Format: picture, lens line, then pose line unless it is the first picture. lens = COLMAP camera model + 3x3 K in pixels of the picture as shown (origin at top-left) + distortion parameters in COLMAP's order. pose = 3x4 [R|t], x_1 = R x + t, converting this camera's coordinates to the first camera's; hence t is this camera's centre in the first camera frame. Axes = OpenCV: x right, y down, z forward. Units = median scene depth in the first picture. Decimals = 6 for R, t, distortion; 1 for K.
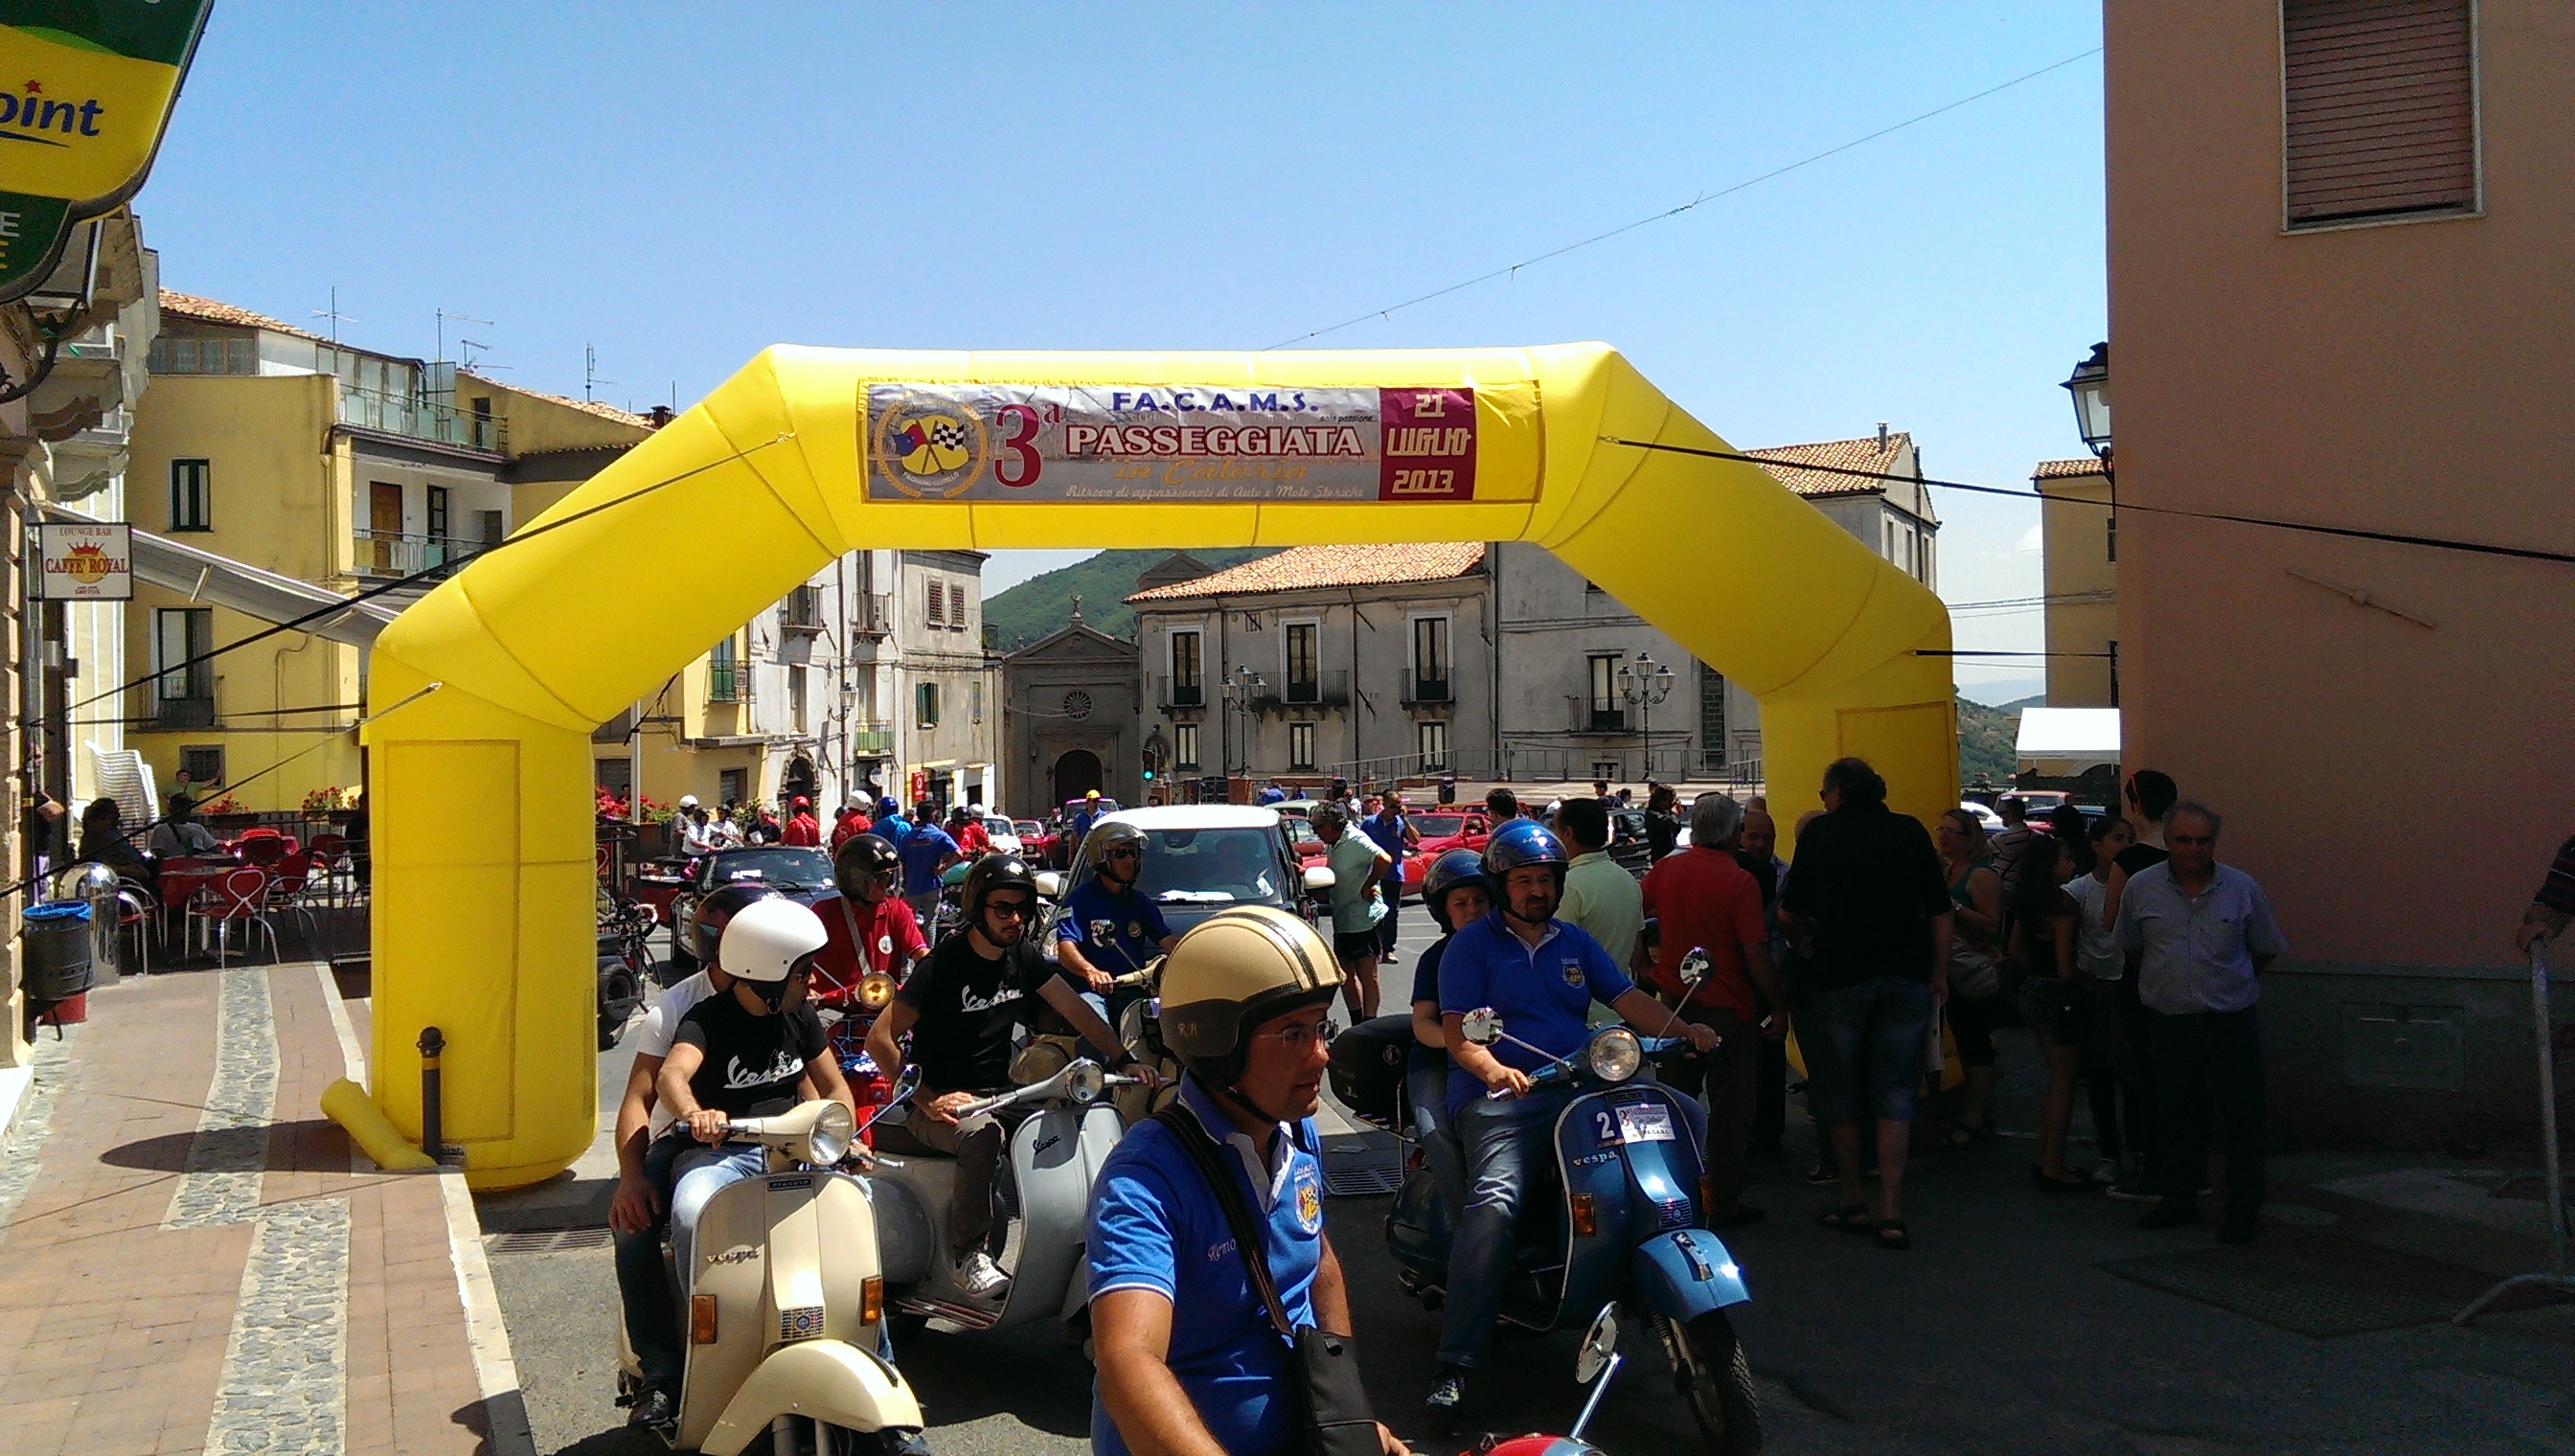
lens RADIAL K [[1829.5, 0, 1287.6], [0, 1829.5, 675.5], [0, 0, 1]] dist [0.082974, -0.119280]
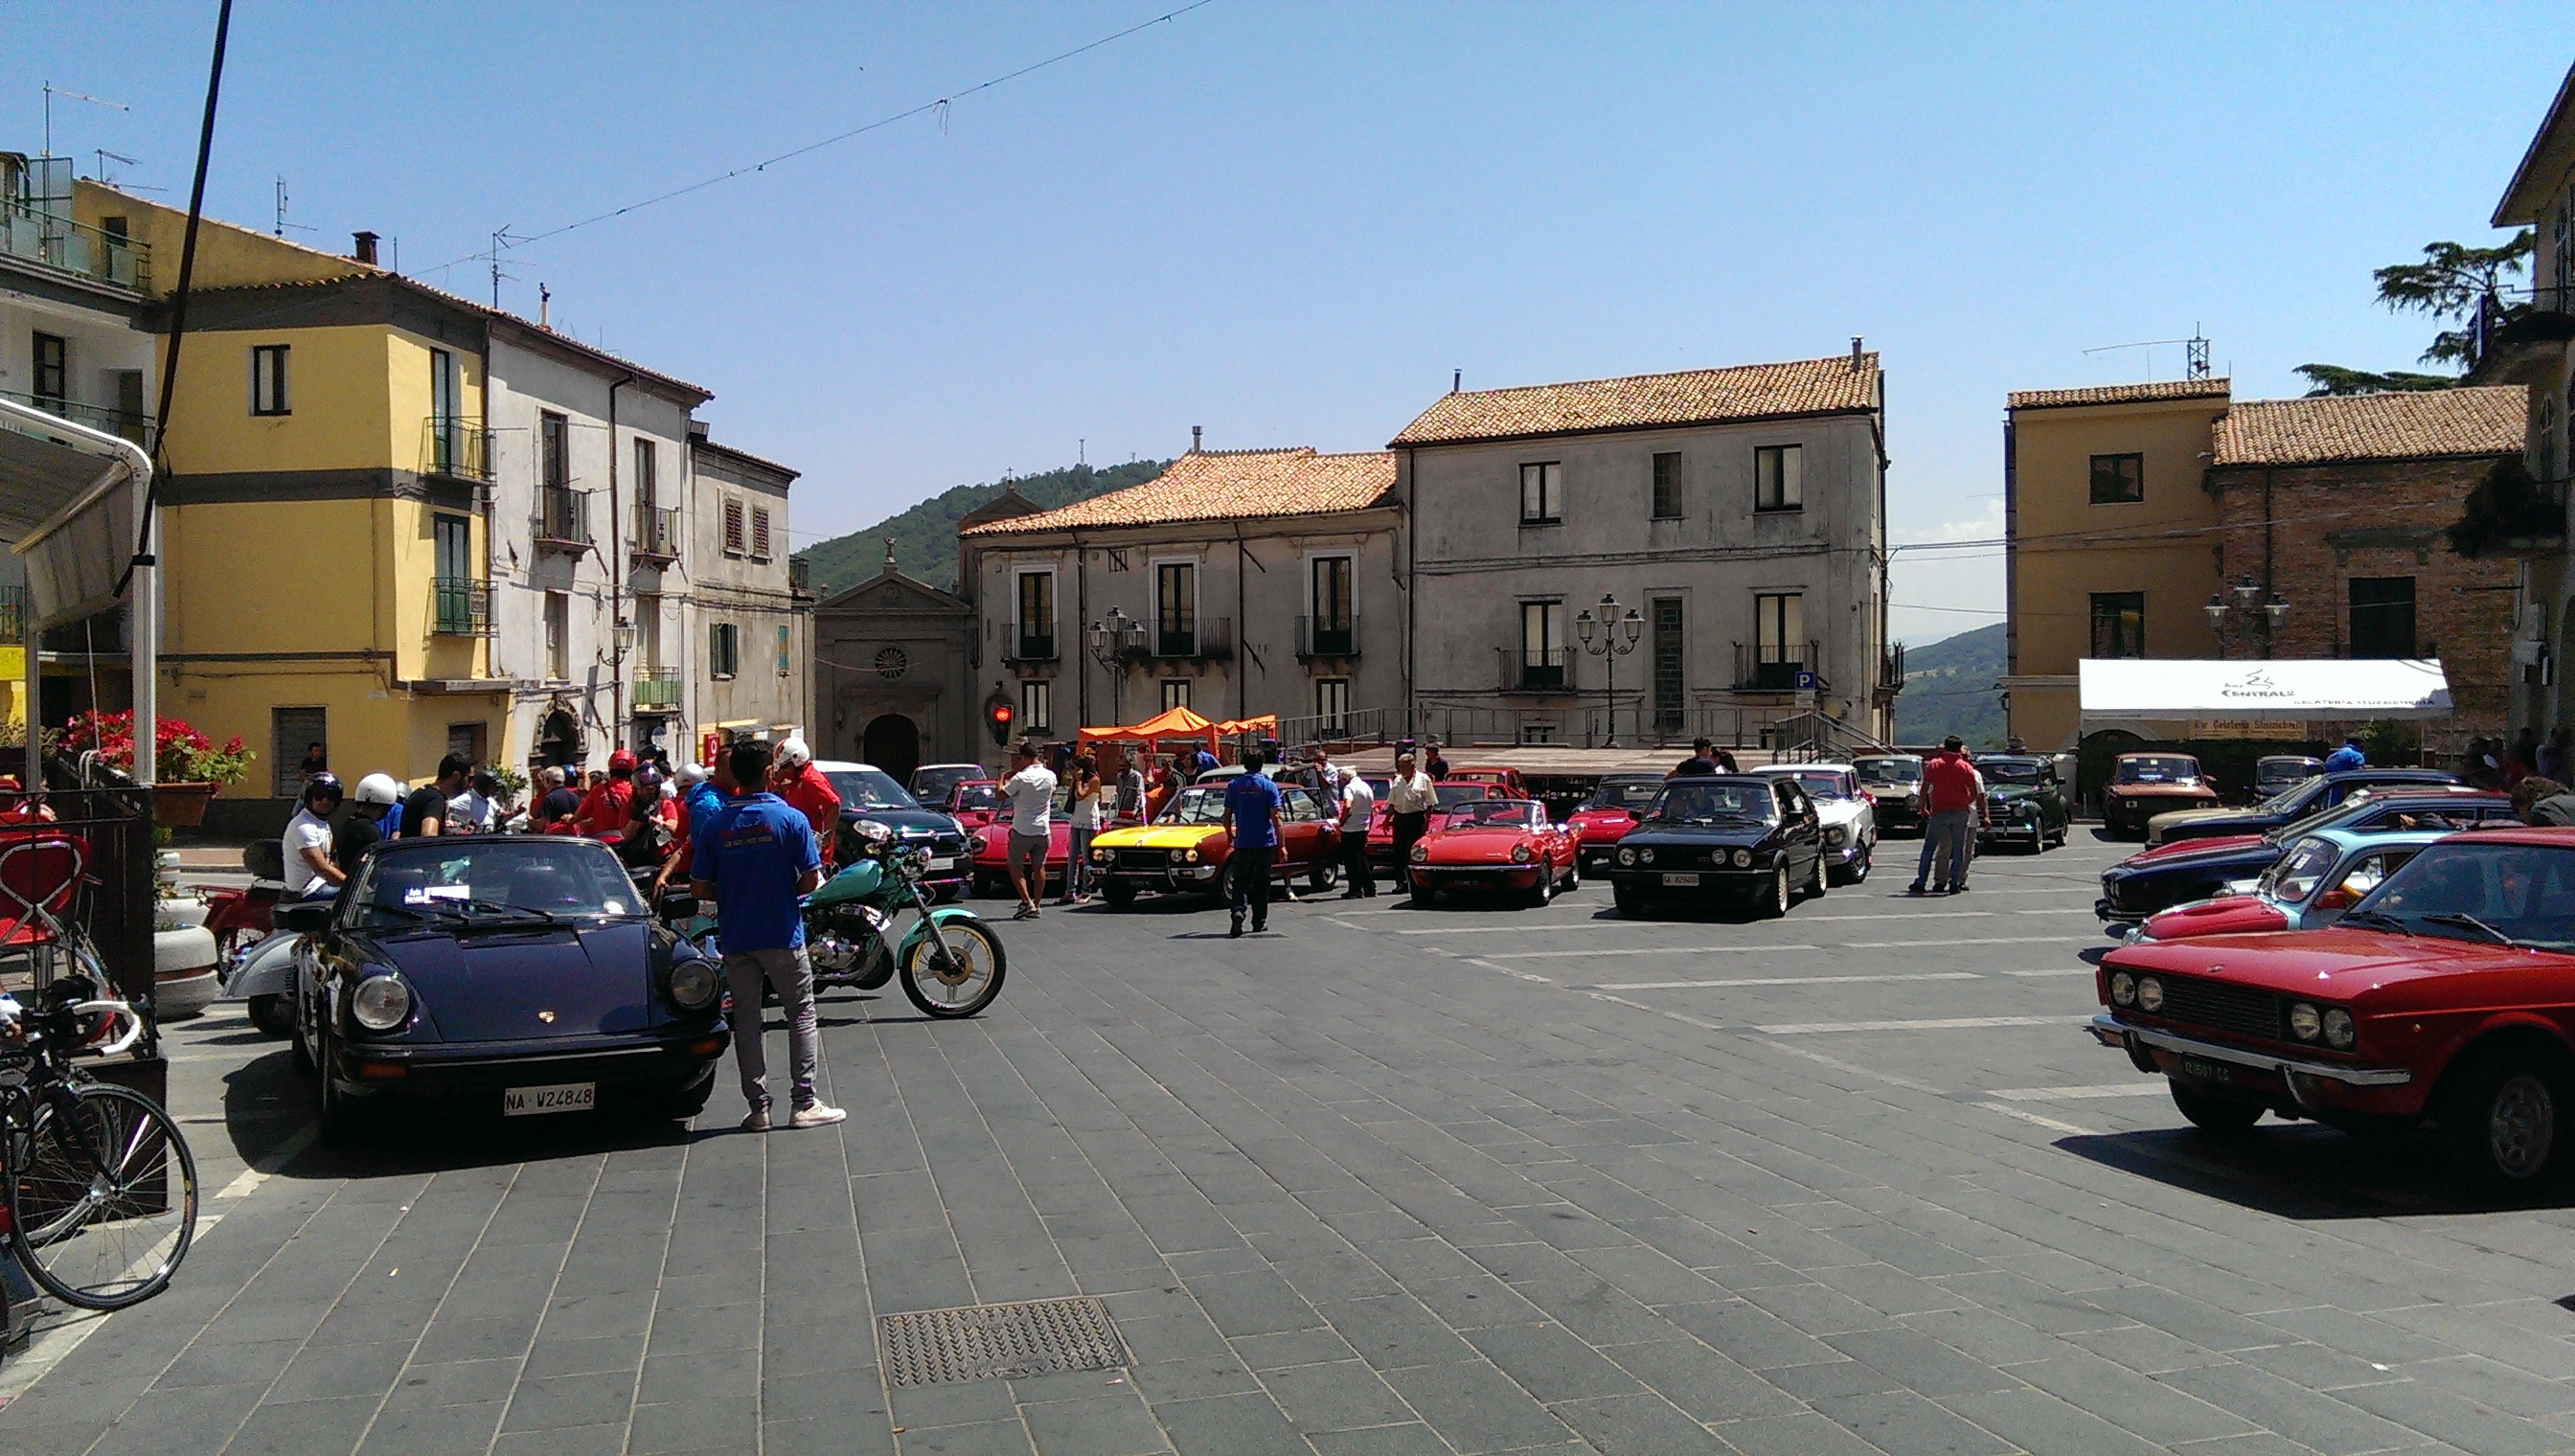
lens RADIAL K [[1829.5, 0, 1290.1], [0, 1829.5, 680.9], [0, 0, 1]] dist [0.082974, -0.119280]
pose [[0.993113, 0.009000, 0.116810, -0.042557], [-0.010928, 0.999814, 0.015873, 0.013659], [-0.116646, -0.017040, 0.993027, 0.161425]]
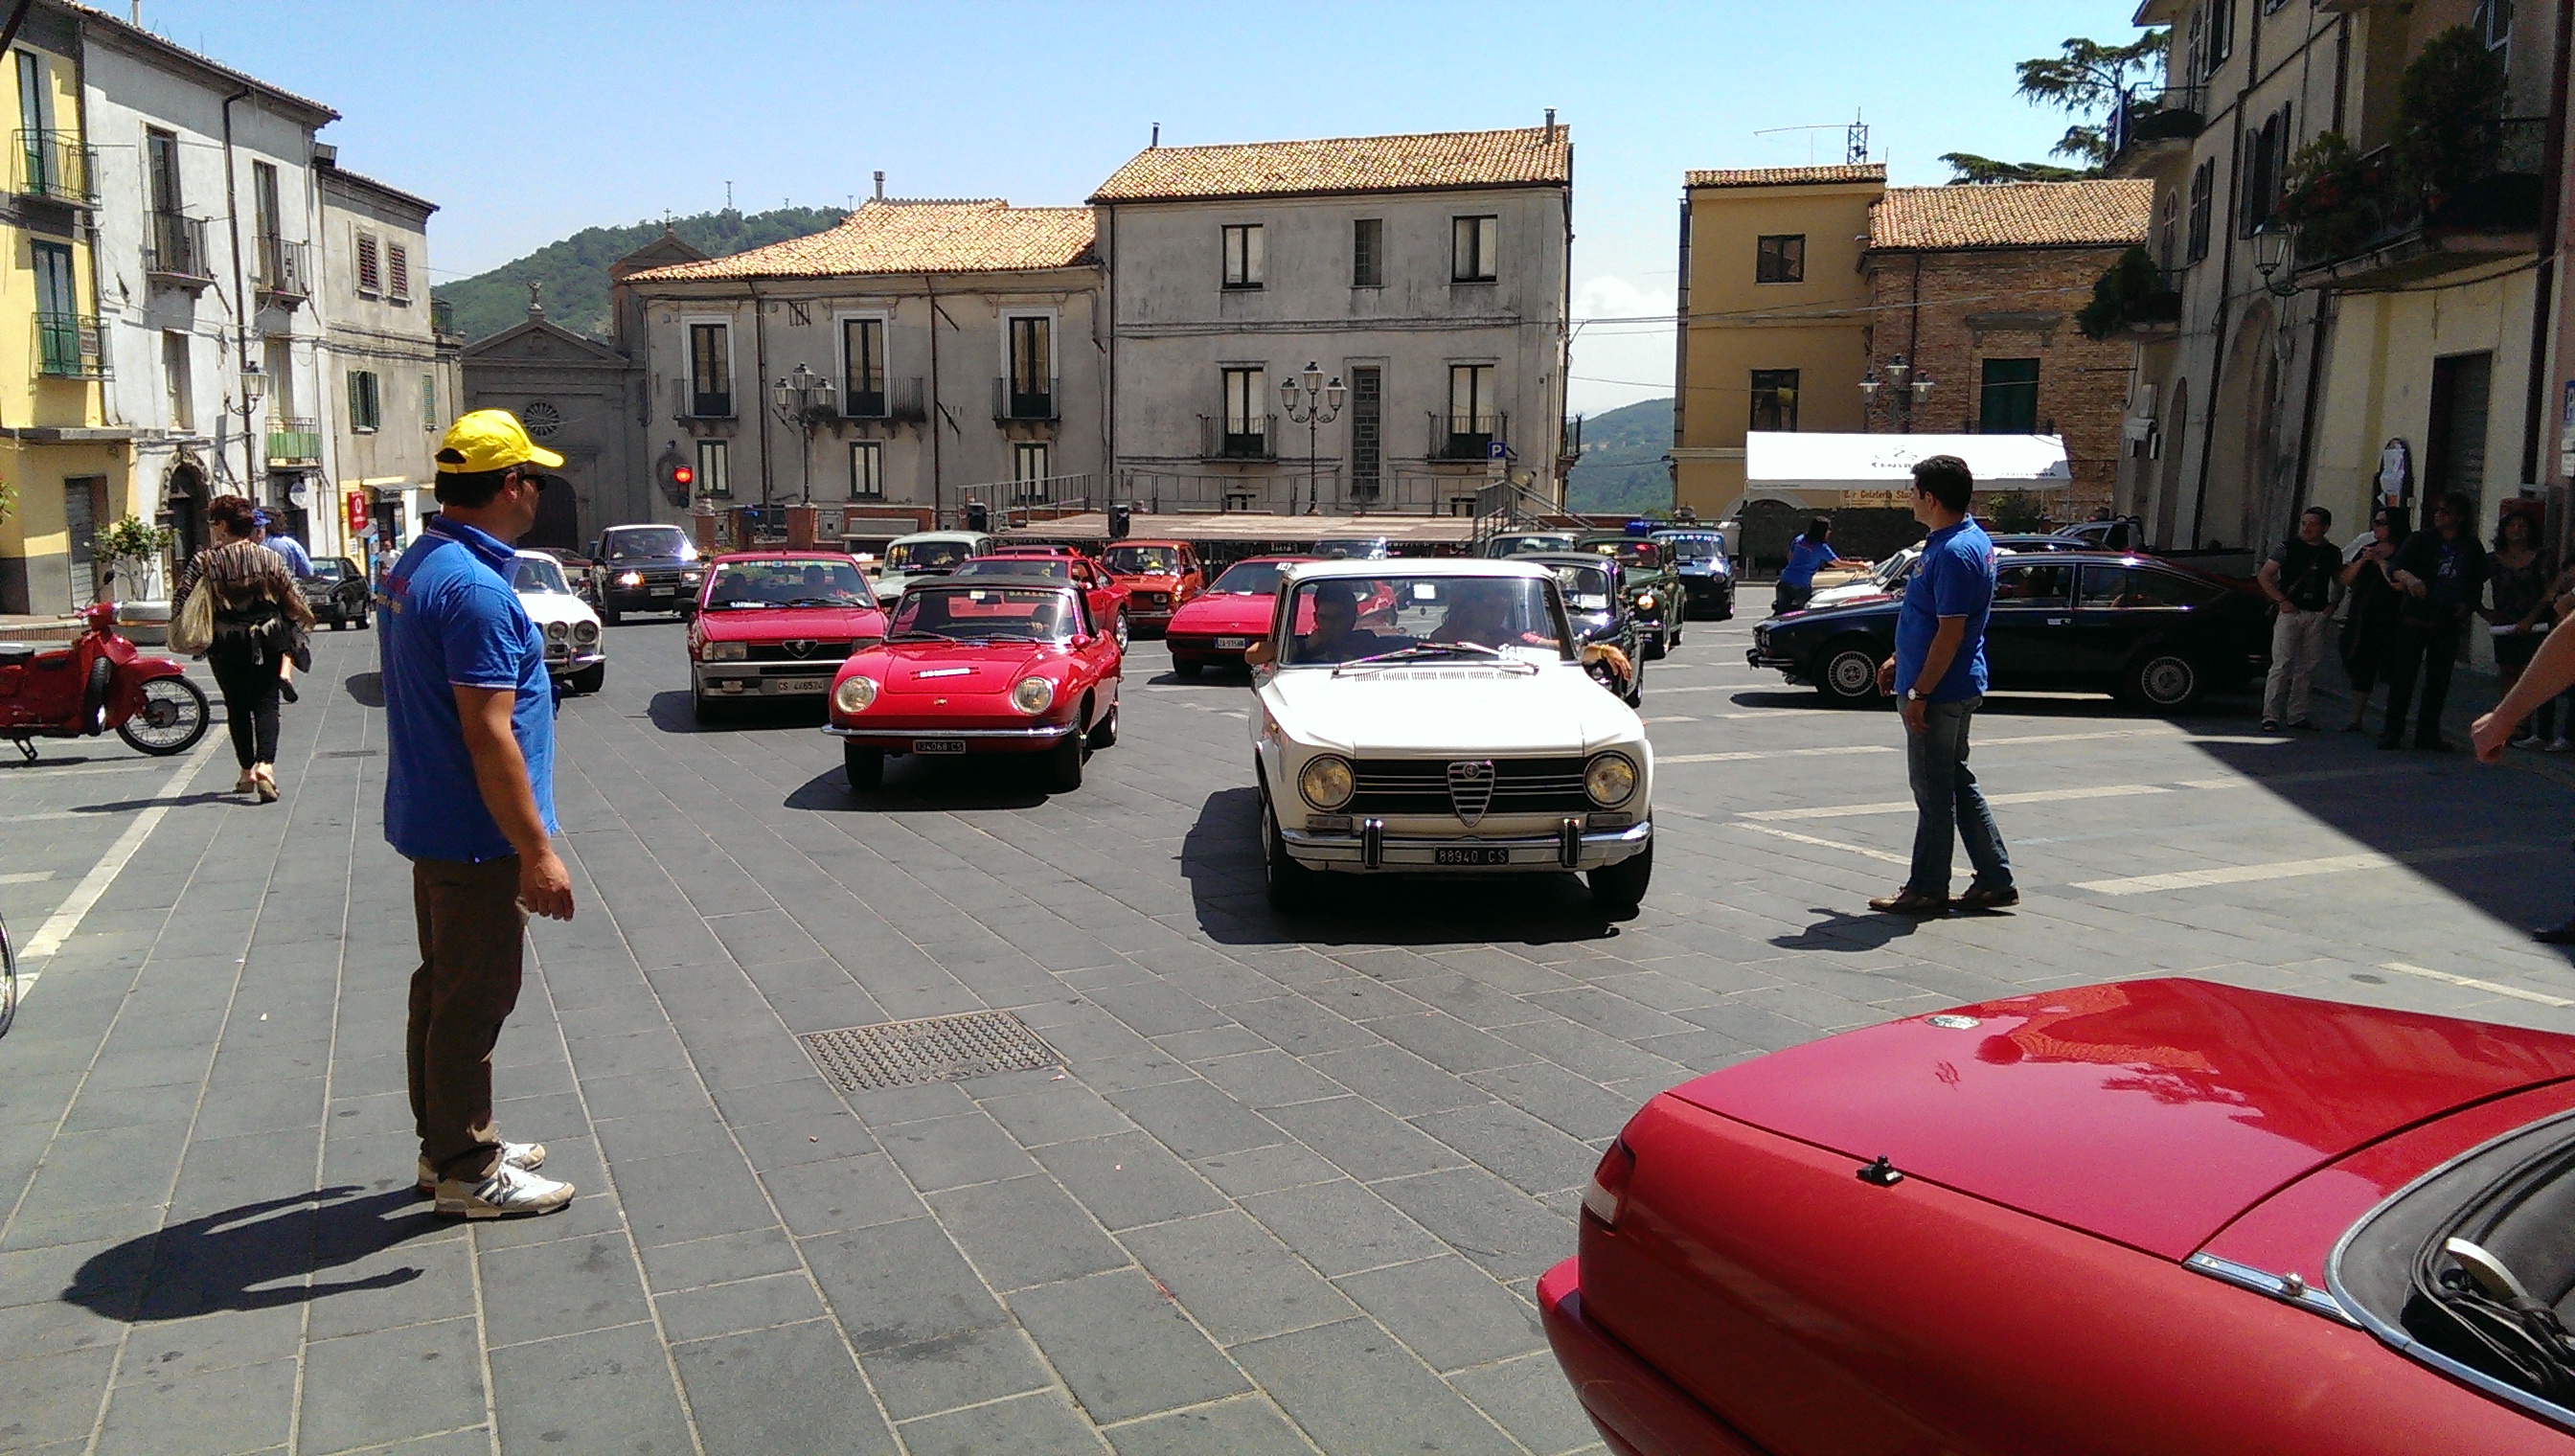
lens RADIAL K [[1829.5, 0, 1283.0], [0, 1829.5, 680.5], [0, 0, 1]] dist [0.082974, -0.119280]
pose [[0.958123, -0.015067, 0.285959, -0.055404], [-0.025494, 0.990161, 0.137593, 0.015186], [-0.285219, -0.139121, 0.948312, 0.159836]]
